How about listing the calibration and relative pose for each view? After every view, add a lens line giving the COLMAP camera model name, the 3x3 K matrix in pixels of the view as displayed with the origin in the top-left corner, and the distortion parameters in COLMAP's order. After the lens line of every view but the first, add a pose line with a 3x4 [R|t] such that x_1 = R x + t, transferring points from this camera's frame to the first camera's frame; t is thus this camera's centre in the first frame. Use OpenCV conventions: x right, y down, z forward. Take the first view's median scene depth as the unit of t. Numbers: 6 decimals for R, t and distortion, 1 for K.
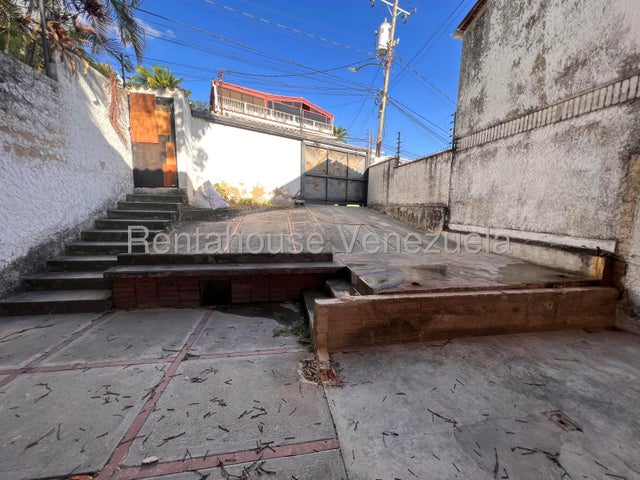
lens RADIAL K [[255.9, 0, 320.0], [0, 255.9, 240.0], [0, 0, 1]] dist [0.000978, -0.000557]
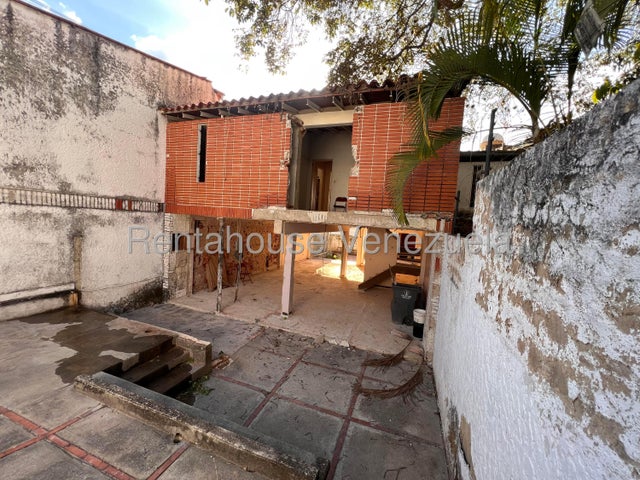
lens RADIAL K [[255.9, 0, 320.0], [0, 255.9, 240.0], [0, 0, 1]] dist [0.000978, -0.000557]
pose [[-0.871756, -0.109409, 0.477568, -0.755435], [-0.017067, 0.980937, 0.193574, -0.428189], [-0.489643, 0.160599, -0.857005, 1.052693]]
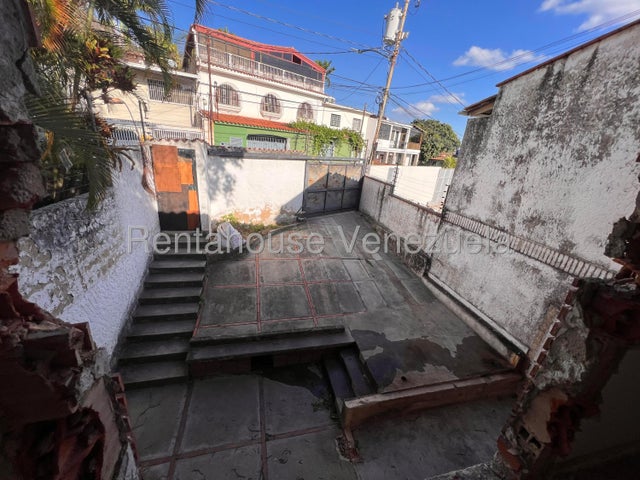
lens RADIAL K [[255.9, 0, 320.0], [0, 255.9, 240.0], [0, 0, 1]] dist [0.000978, -0.000557]
pose [[0.994242, 0.040042, 0.099400, -0.199017], [-0.062087, 0.971263, 0.229767, -0.594113], [-0.087344, -0.234615, 0.968156, -0.167638]]
